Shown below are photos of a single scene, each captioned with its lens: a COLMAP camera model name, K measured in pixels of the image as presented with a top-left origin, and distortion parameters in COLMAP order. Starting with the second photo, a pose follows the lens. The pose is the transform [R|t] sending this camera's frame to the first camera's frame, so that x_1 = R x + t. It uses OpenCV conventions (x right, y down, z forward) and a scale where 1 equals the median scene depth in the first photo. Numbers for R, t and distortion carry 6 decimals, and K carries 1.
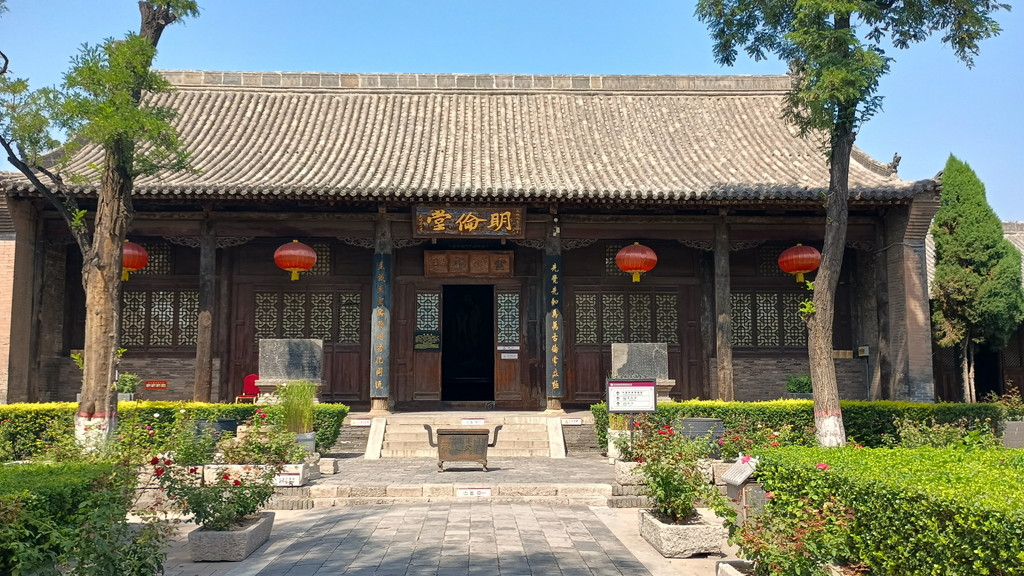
lens RADIAL K [[757.9, 0, 511.4], [0, 757.9, 288.5], [0, 0, 1]] dist [0.005907, 0.001180]
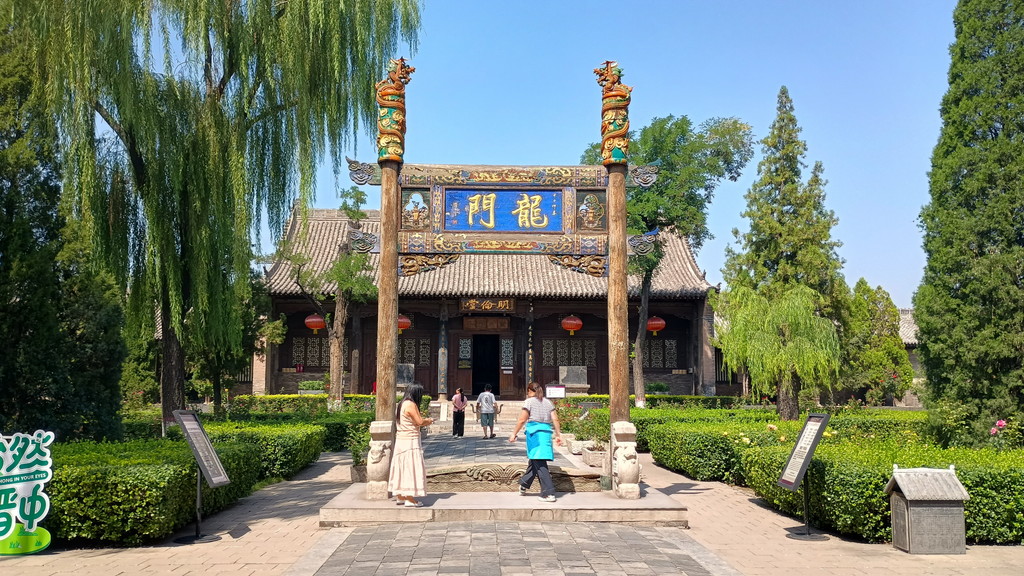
lens RADIAL K [[757.9, 0, 512.9], [0, 757.9, 283.5], [0, 0, 1]] dist [0.005907, 0.001180]
pose [[0.999991, 0.003810, -0.001580, 0.013627], [-0.003823, 0.999957, -0.008440, -0.125917], [0.001547, 0.008446, 0.999963, -0.977894]]
